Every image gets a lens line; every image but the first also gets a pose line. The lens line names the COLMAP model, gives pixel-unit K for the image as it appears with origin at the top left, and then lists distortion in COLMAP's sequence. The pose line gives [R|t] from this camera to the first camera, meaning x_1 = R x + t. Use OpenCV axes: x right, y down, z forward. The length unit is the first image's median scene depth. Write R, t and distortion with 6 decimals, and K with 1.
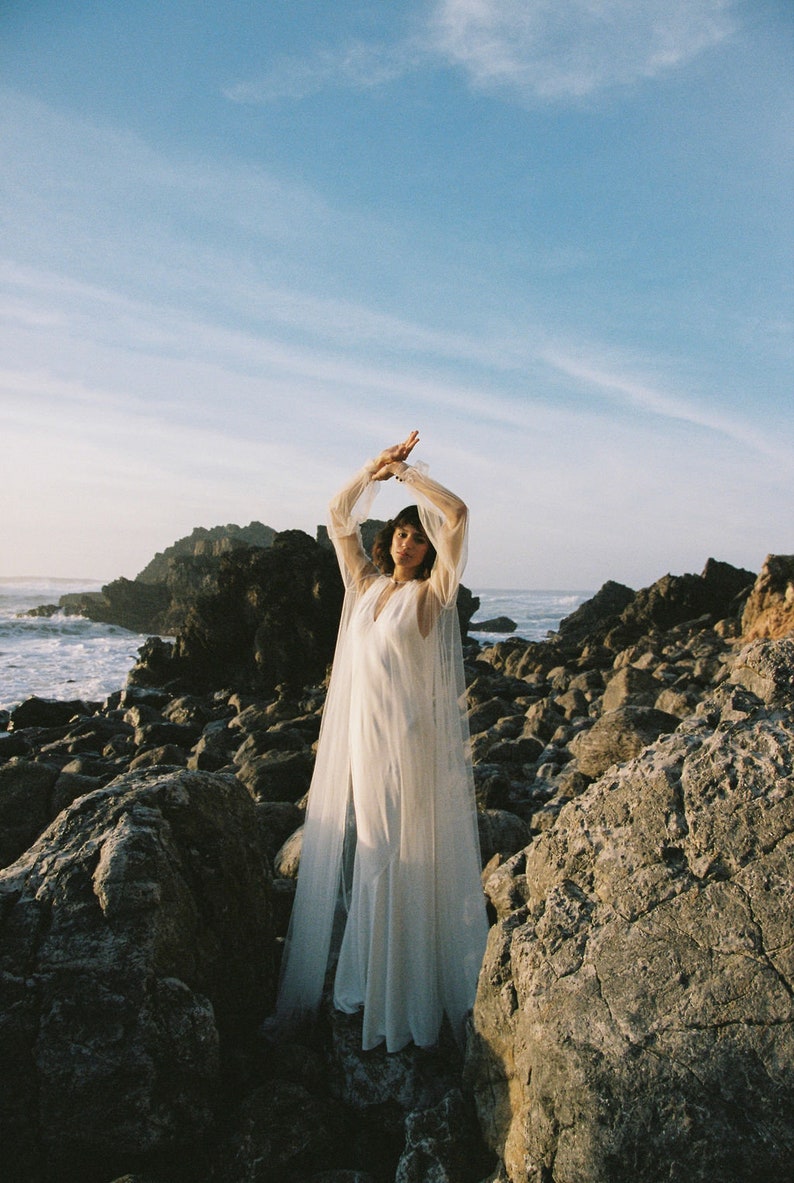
lens RADIAL K [[835.4, 0, 388.5], [0, 835.4, 592.9], [0, 0, 1]] dist [-0.118559, 0.054494]
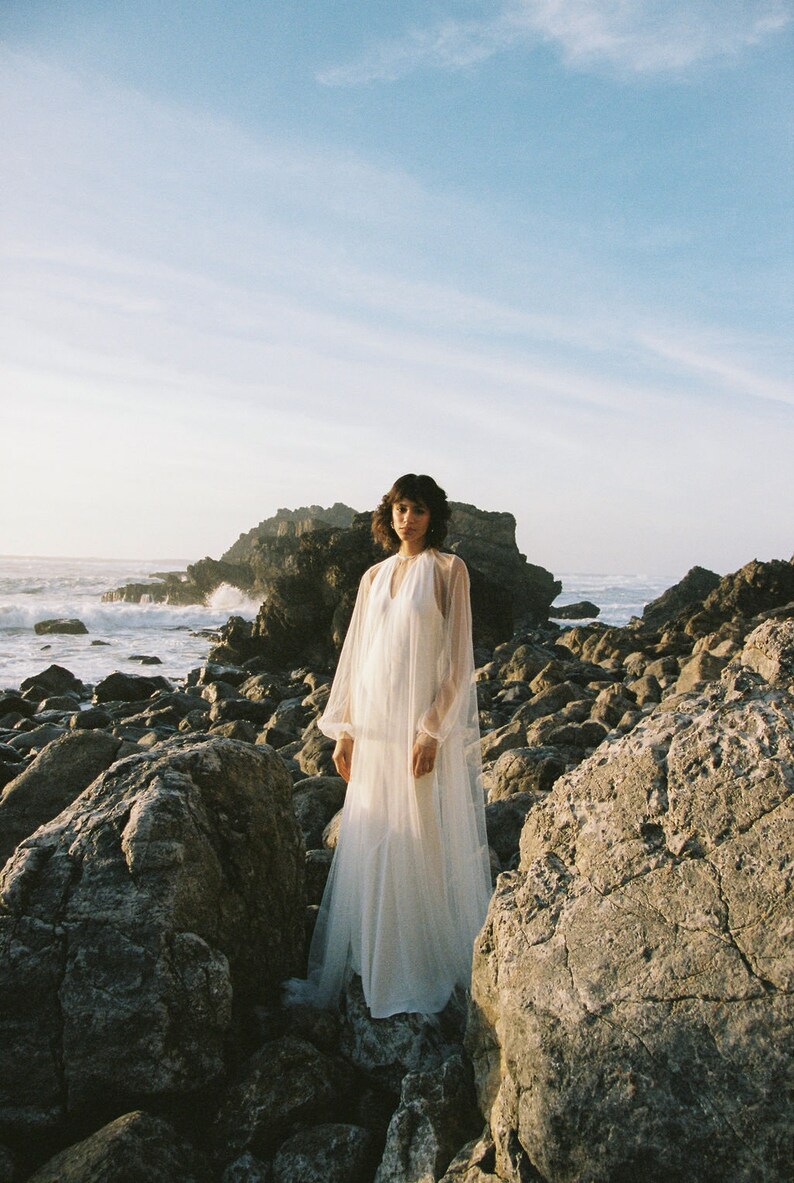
lens RADIAL K [[835.4, 0, 389.7], [0, 835.4, 591.7], [0, 0, 1]] dist [-0.118559, 0.054494]
pose [[0.995038, 0.014008, -0.098506, 0.097265], [-0.012095, 0.999727, 0.019994, 0.008871], [0.098759, -0.018704, 0.994936, -0.020097]]
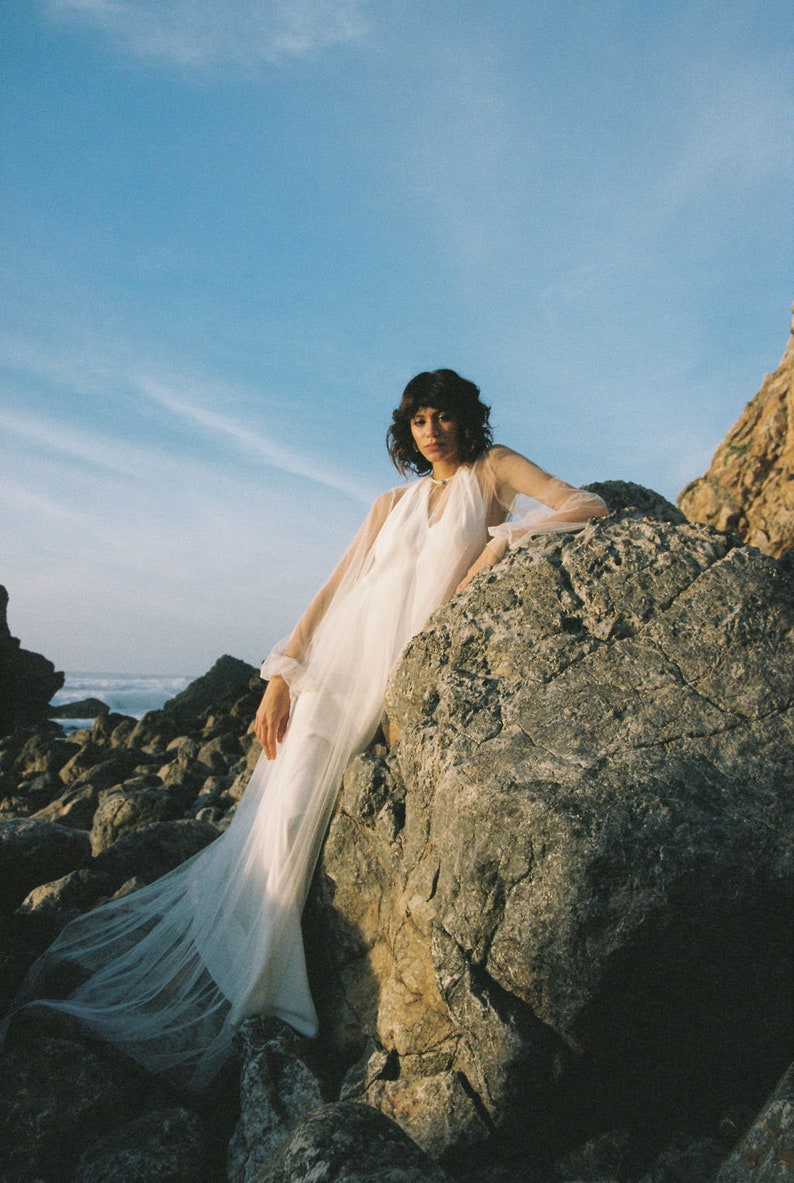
lens RADIAL K [[999.2, 0, 402.3], [0, 999.2, 595.1], [0, 0, 1]] dist [-0.055155, 0.017186]
pose [[0.902390, 0.046169, 0.428441, -0.267766], [-0.009972, 0.996215, -0.086348, 0.306452], [-0.430806, 0.073647, 0.899435, 0.016010]]
